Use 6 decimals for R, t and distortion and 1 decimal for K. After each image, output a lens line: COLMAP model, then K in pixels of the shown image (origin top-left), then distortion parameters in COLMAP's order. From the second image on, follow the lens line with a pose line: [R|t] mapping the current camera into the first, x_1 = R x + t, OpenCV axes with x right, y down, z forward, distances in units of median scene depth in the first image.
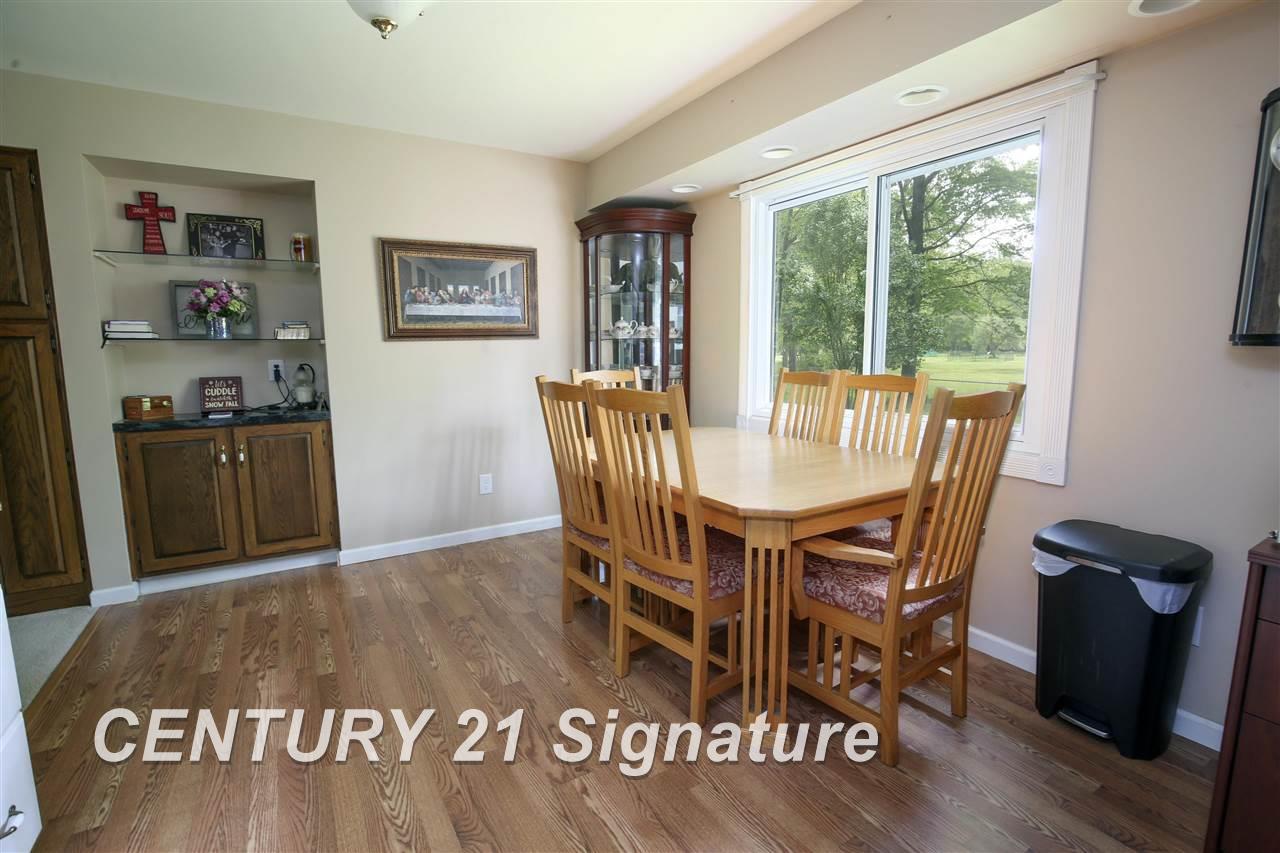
lens RADIAL K [[587.7, 0, 638.6], [0, 587.7, 426.9], [0, 0, 1]] dist [-0.034215, 0.005831]
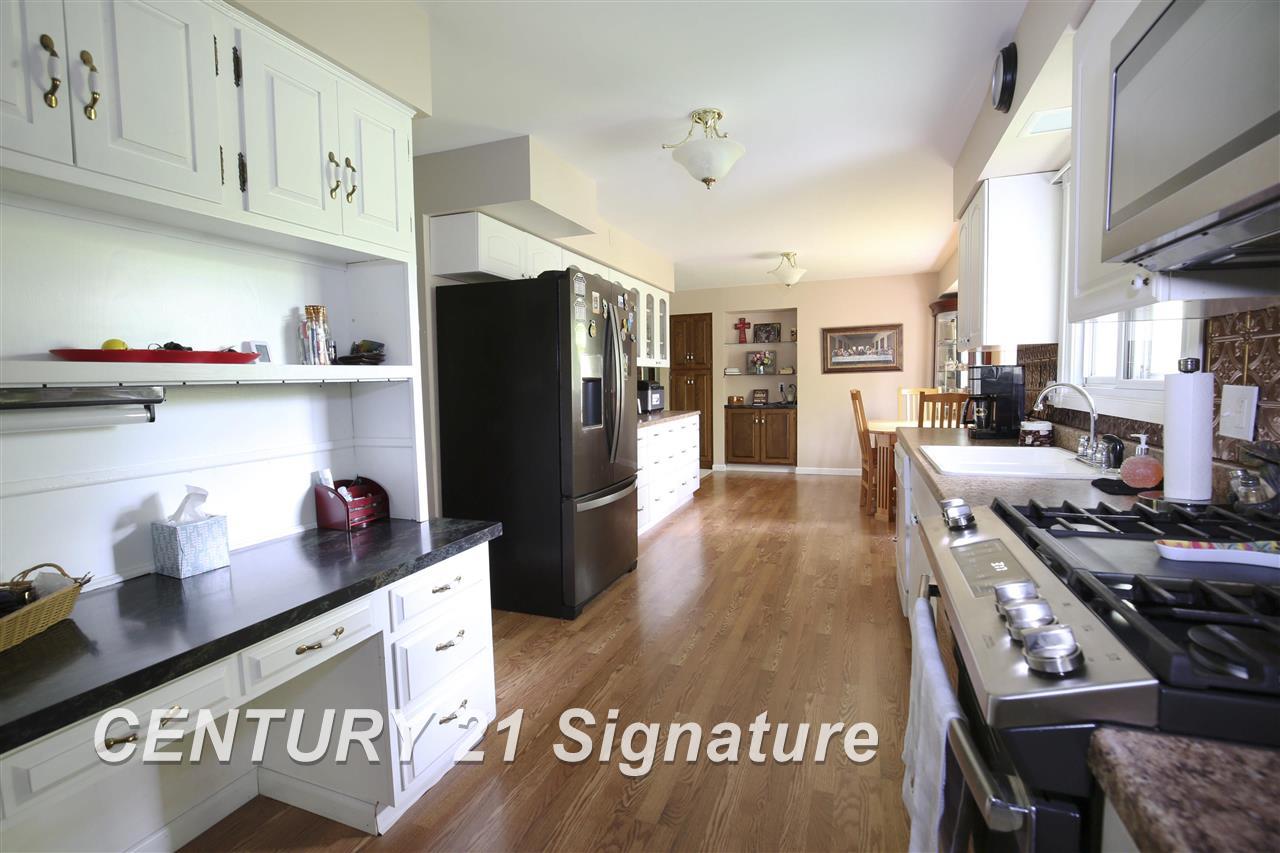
lens RADIAL K [[587.7, 0, 641.4], [0, 587.7, 426.9], [0, 0, 1]] dist [-0.034215, 0.005831]
pose [[0.618288, 0.056971, -0.783884, 0.908839], [-0.088725, 0.996053, 0.002409, 0.109056], [0.780928, 0.068061, 0.620902, -0.911809]]
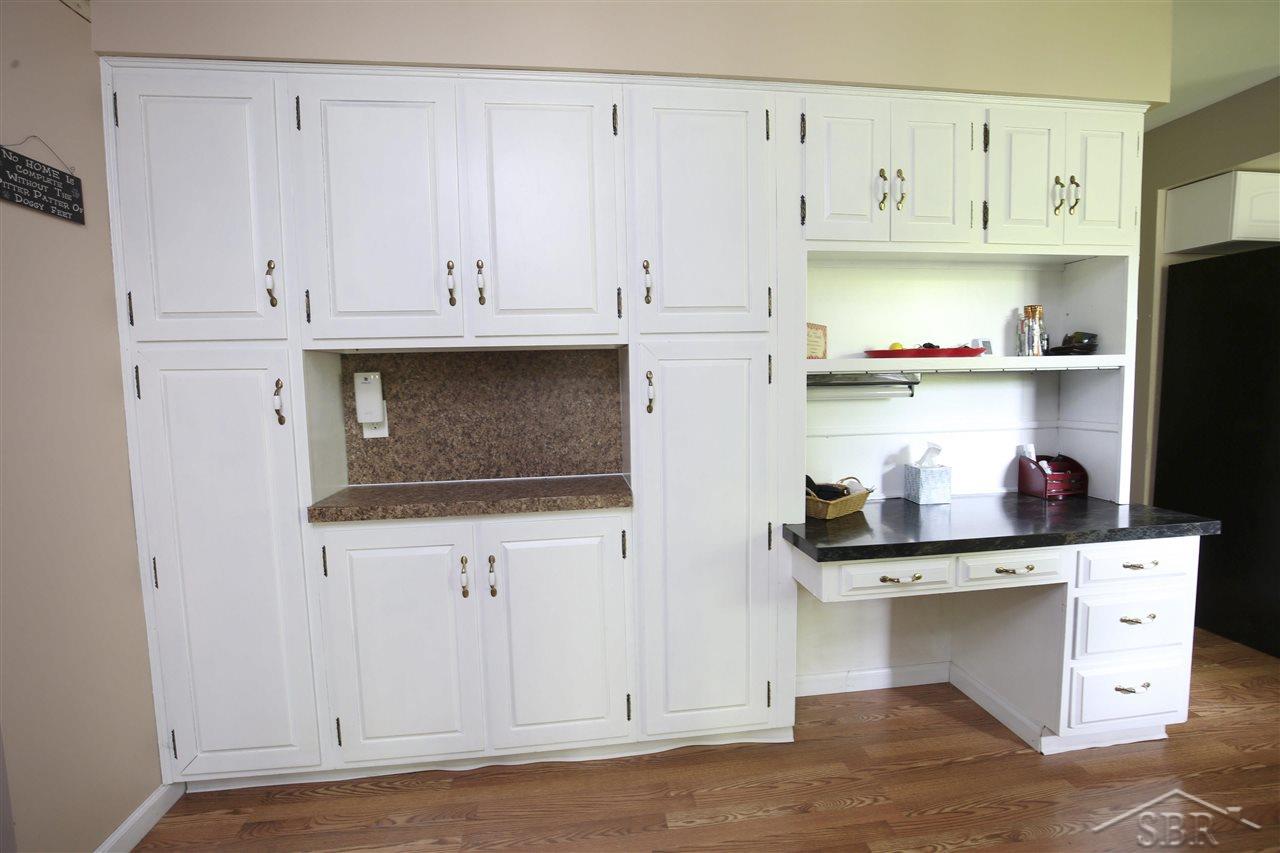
lens RADIAL K [[587.7, 0, 638.9], [0, 587.7, 426.0], [0, 0, 1]] dist [-0.034215, 0.005831]
pose [[-0.408496, 0.081591, -0.909106, 1.092964], [-0.099662, 0.986055, 0.133279, 0.115349], [0.907303, 0.145048, -0.394667, -0.951461]]
